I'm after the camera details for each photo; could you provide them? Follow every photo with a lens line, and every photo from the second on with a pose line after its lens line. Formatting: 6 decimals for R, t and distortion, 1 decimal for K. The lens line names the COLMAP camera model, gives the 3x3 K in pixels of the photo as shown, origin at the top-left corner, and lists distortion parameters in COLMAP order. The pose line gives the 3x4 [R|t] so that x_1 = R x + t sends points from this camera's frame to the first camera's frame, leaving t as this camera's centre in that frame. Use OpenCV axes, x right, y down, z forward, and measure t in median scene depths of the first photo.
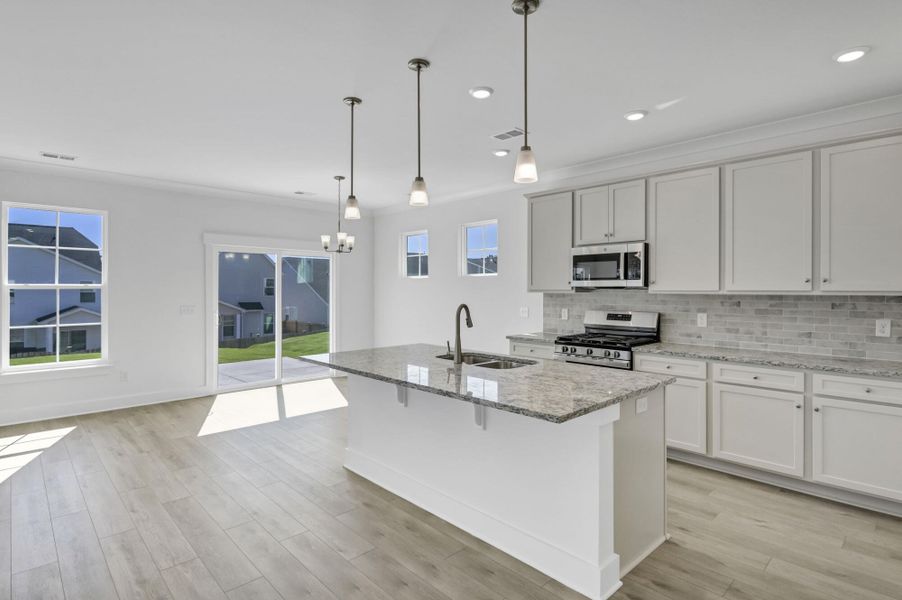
lens RADIAL K [[472.4, 0, 460.5], [0, 472.4, 291.3], [0, 0, 1]] dist [-0.001362, -0.001260]
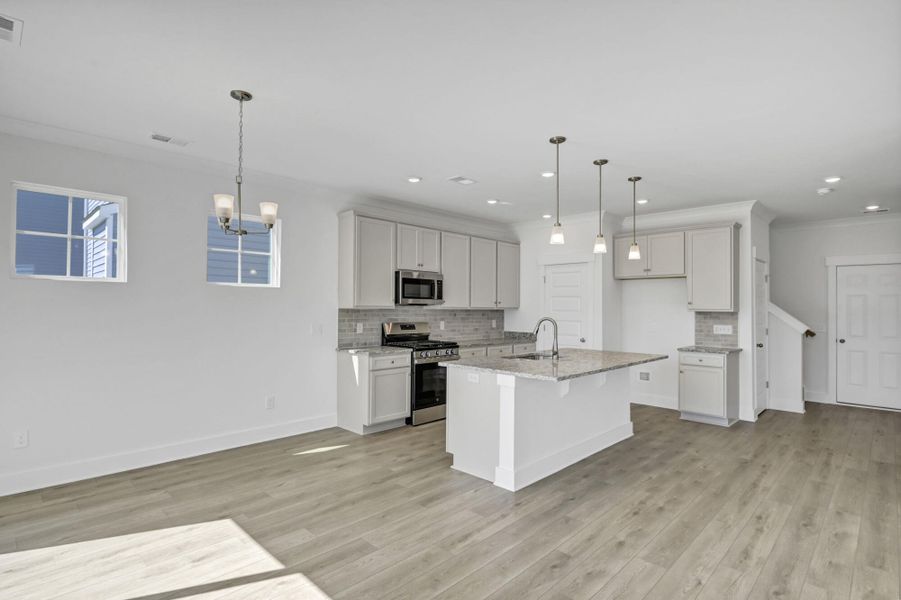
lens RADIAL K [[458.6, 0, 450.5], [0, 458.6, 300.0], [0, 0, 1]] dist [-0.000861, -0.001761]
pose [[-0.044600, 0.012422, 0.998928, -0.847730], [-0.007108, 0.999893, -0.012751, -0.004533], [-0.998980, -0.007669, -0.044507, 0.846865]]
